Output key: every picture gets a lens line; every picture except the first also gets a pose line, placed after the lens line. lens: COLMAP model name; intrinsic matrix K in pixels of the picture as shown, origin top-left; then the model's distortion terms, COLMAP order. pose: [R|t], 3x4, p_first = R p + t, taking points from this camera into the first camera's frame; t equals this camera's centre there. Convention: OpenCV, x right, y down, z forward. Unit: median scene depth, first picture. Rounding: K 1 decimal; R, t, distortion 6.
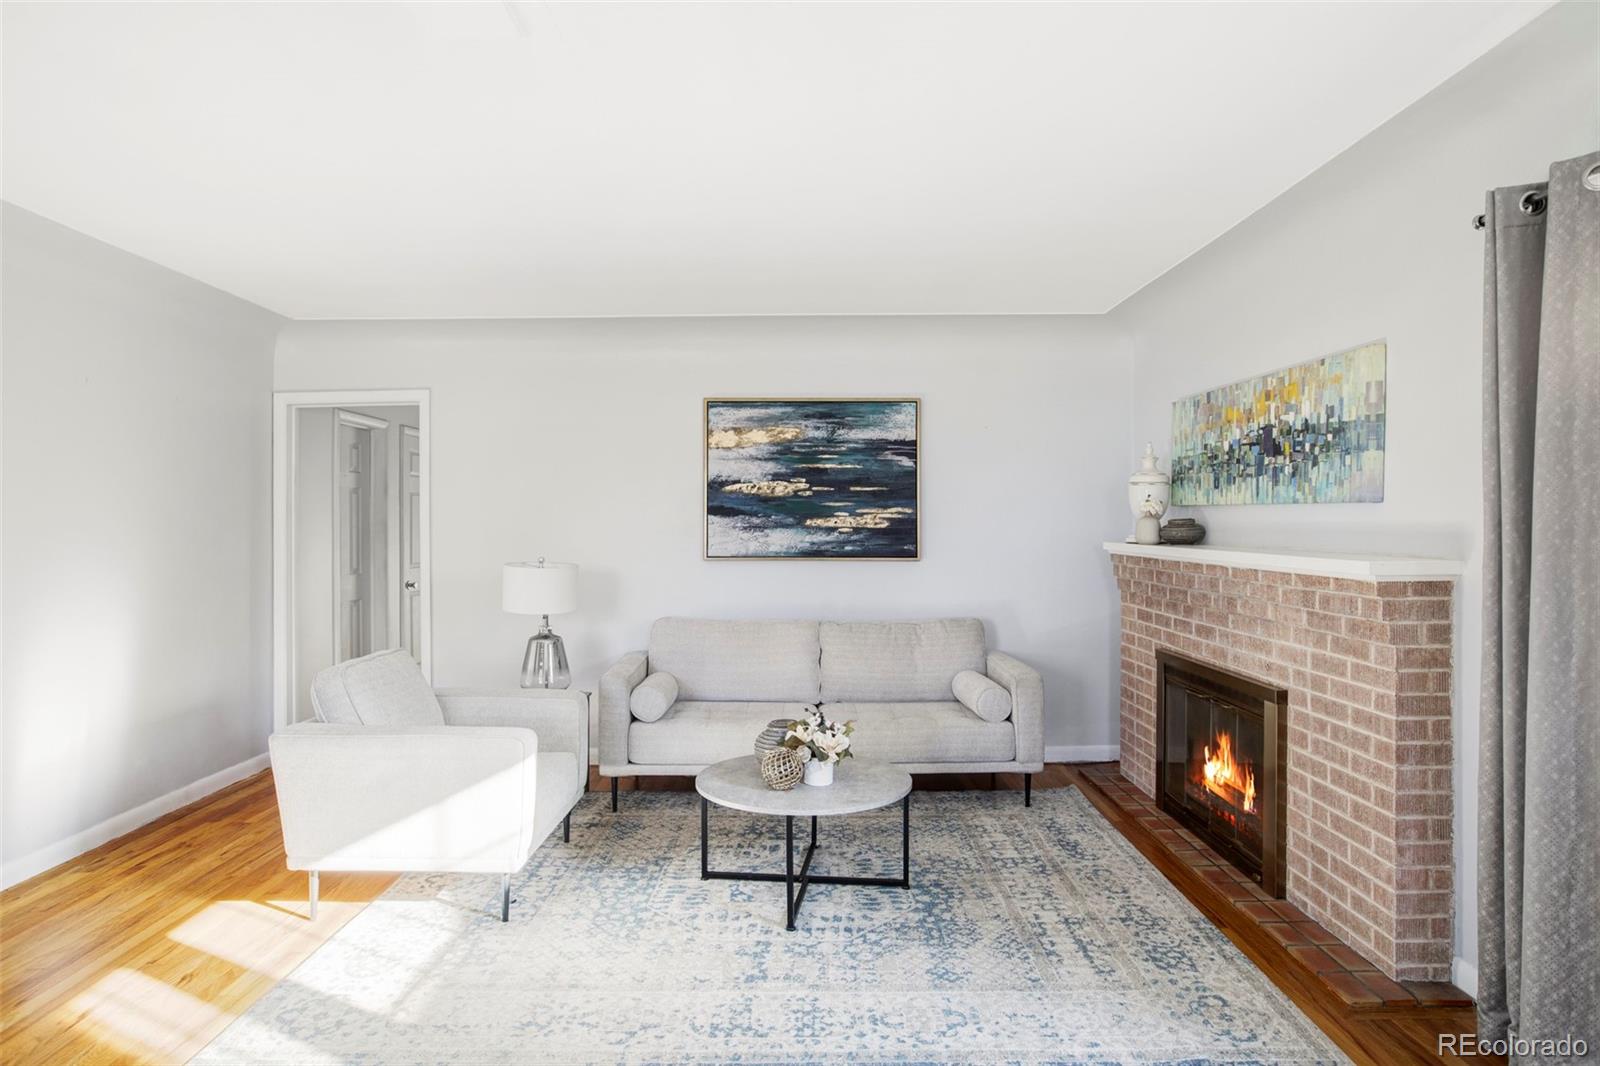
lens RADIAL K [[937.5, 0, 847.3], [0, 937.5, 530.2], [0, 0, 1]] dist [-0.060993, 0.044873]
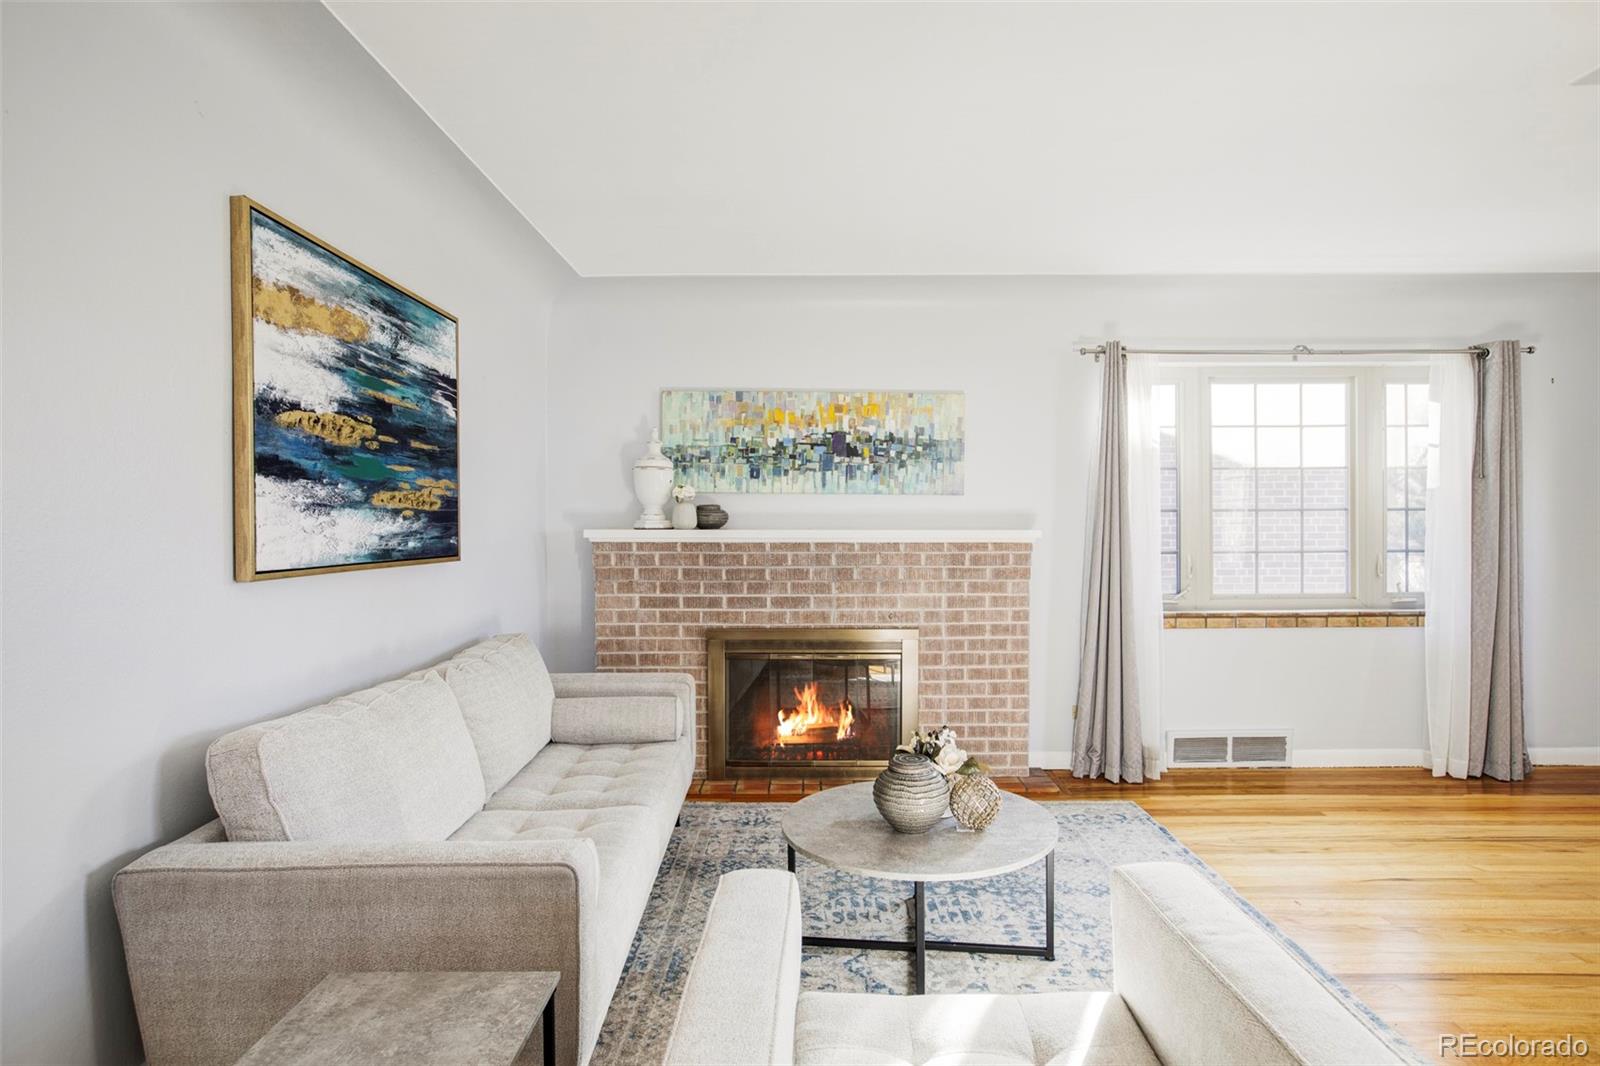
lens RADIAL K [[851.1, 0, 811.3], [0, 851.1, 534.9], [0, 0, 1]] dist [-0.057987, 0.044275]
pose [[0.019127, -0.014392, 0.999713, -0.548669], [0.011315, 0.999835, 0.014178, 0.008916], [-0.999753, 0.011041, 0.019286, 0.774003]]
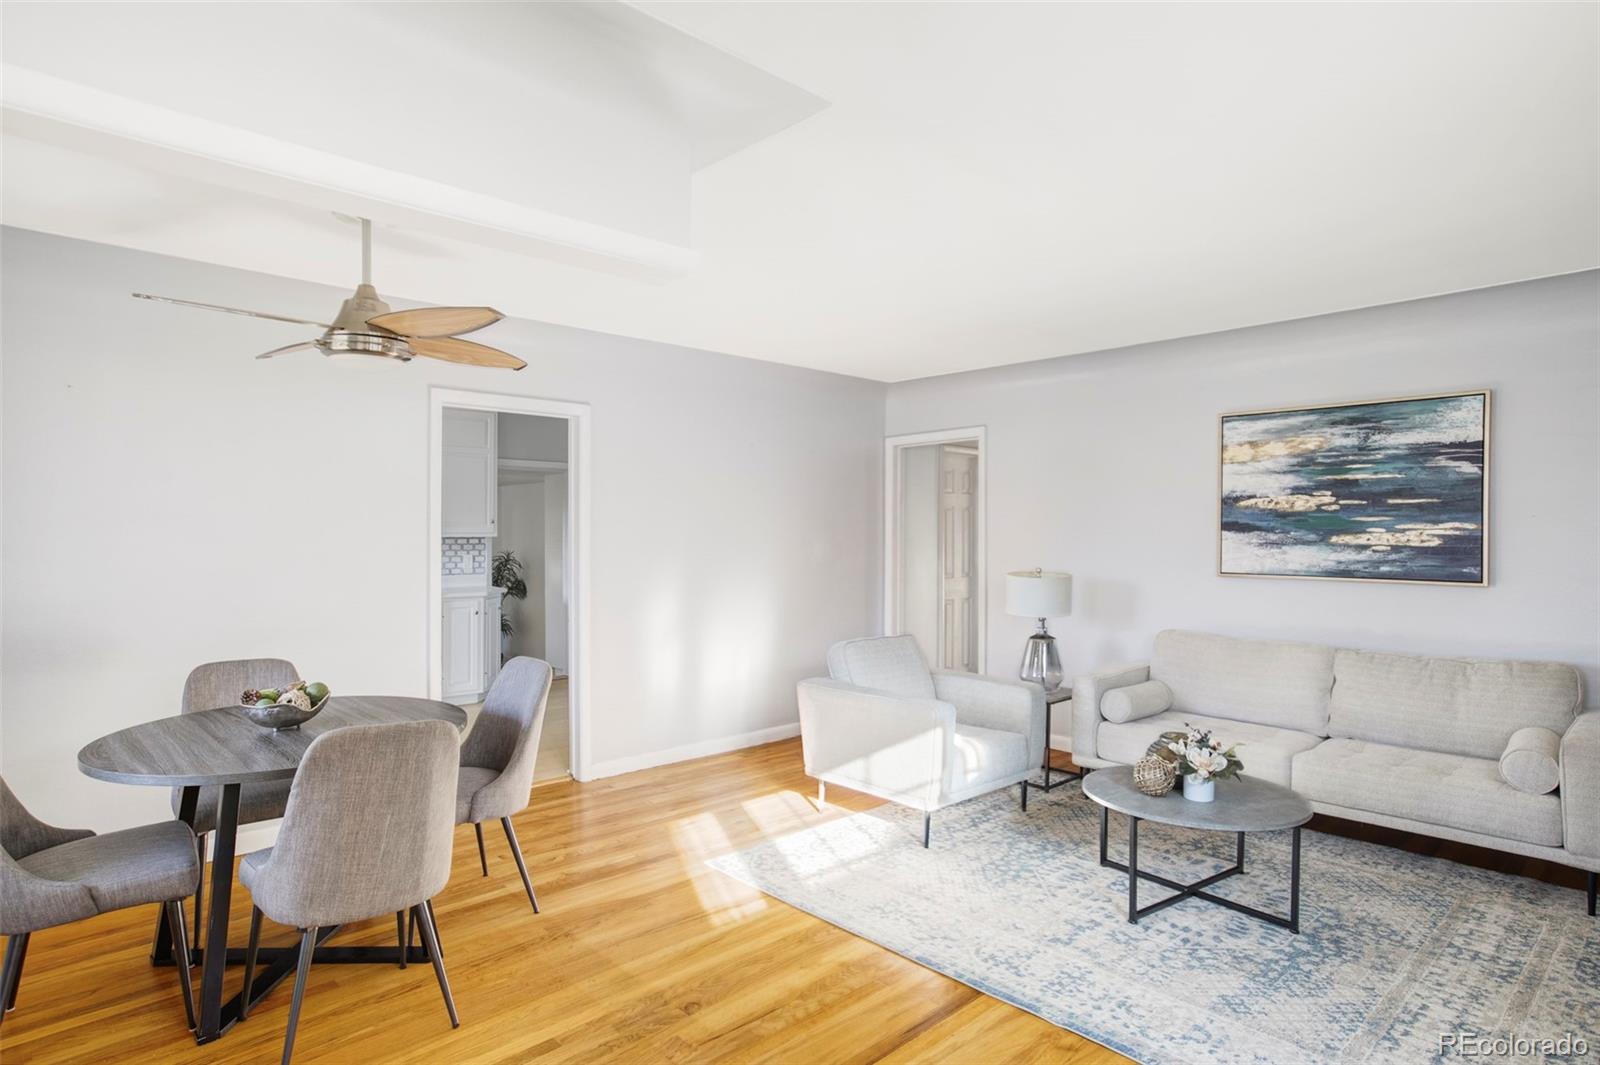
lens RADIAL K [[949.5, 0, 777.5], [0, 949.5, 539.7], [0, 0, 1]] dist [0.027637, 0.001391]
pose [[0.657429, 0.009683, -0.753454, 0.321240], [-0.003721, 0.999947, 0.009605, -0.015579], [0.753507, -0.003511, 0.657430, -0.027200]]
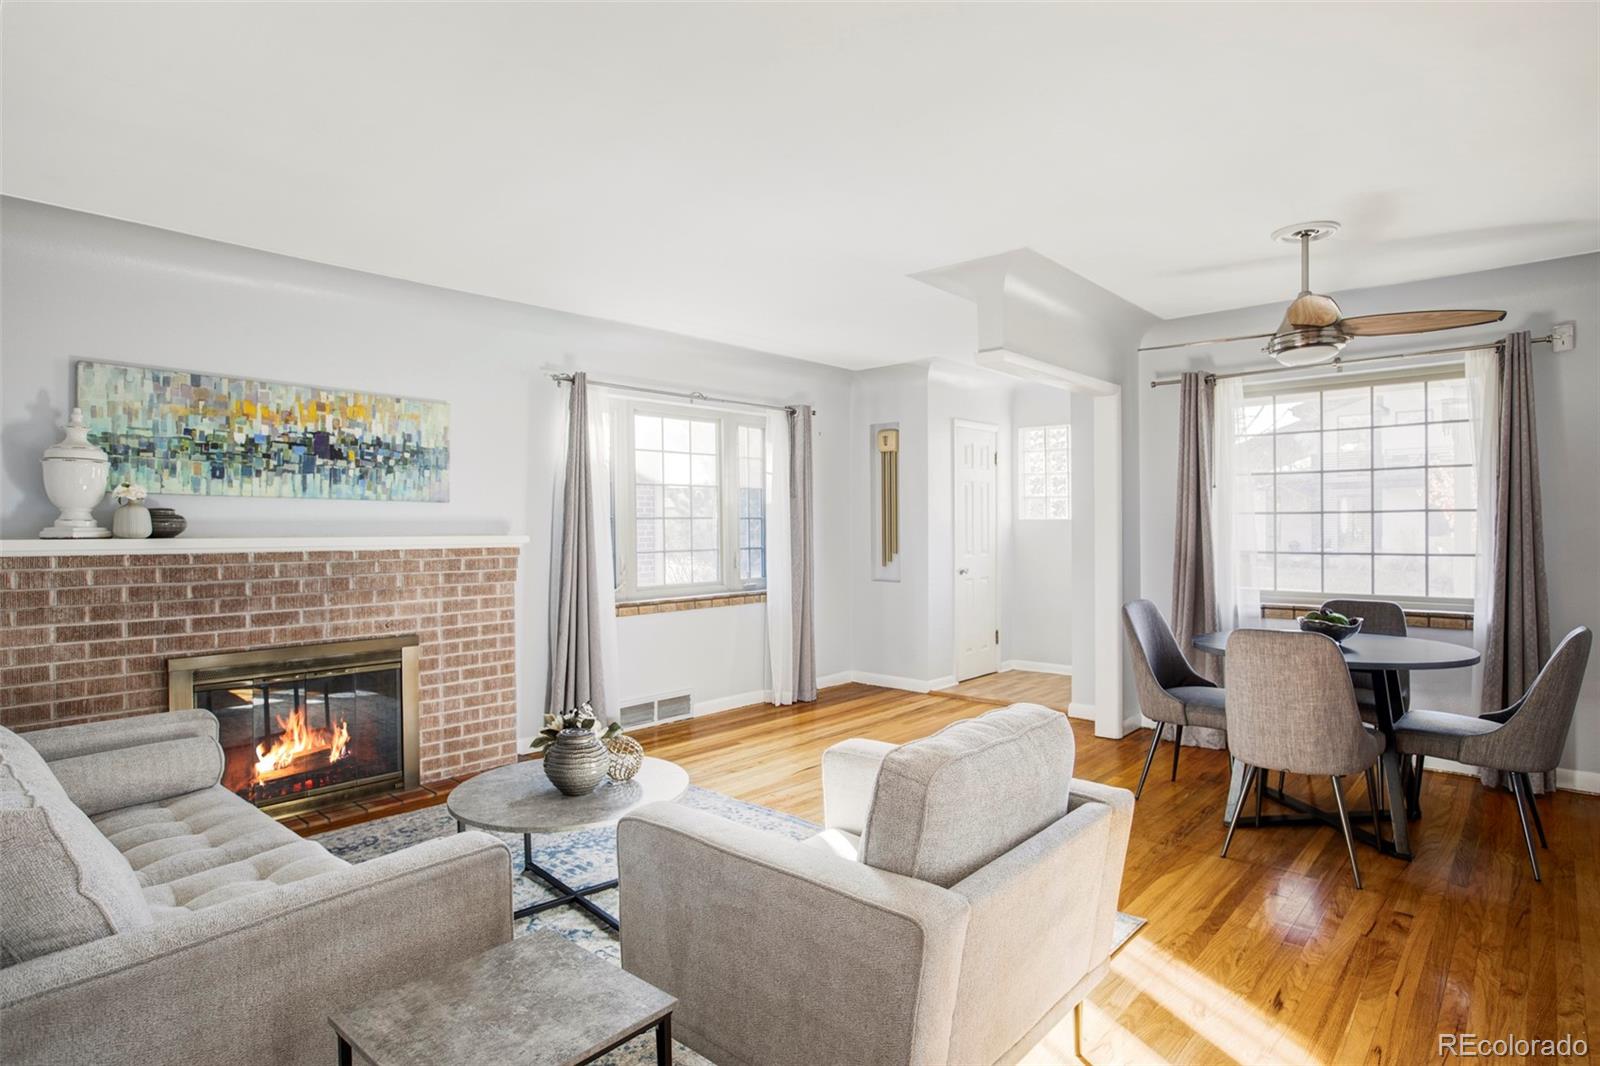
lens RADIAL K [[851.1, 0, 811.3], [0, 851.1, 534.9], [0, 0, 1]] dist [-0.057987, 0.044275]
pose [[-0.735394, -0.002975, 0.677634, -0.560035], [0.011068, 0.999804, 0.016401, 0.005966], [-0.677550, 0.019561, -0.735217, 1.040185]]
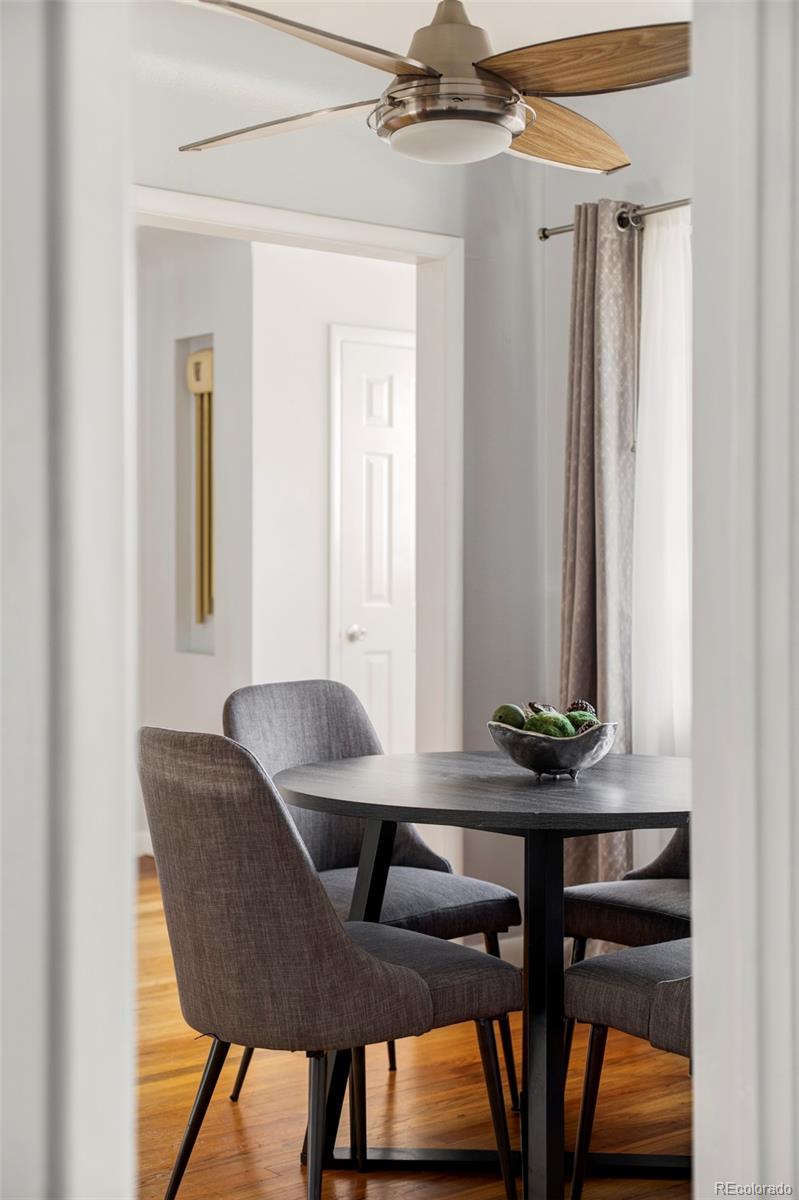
lens RADIAL K [[1718.1, 0, 400.7], [0, 1718.1, 594.9], [0, 0, 1]] dist [0.218580, -0.011381]
pose [[-0.625502, -0.014405, 0.780089, -0.903597], [0.002152, 0.999794, 0.020187, 0.030725], [-0.780219, 0.014306, -0.625342, 0.672665]]
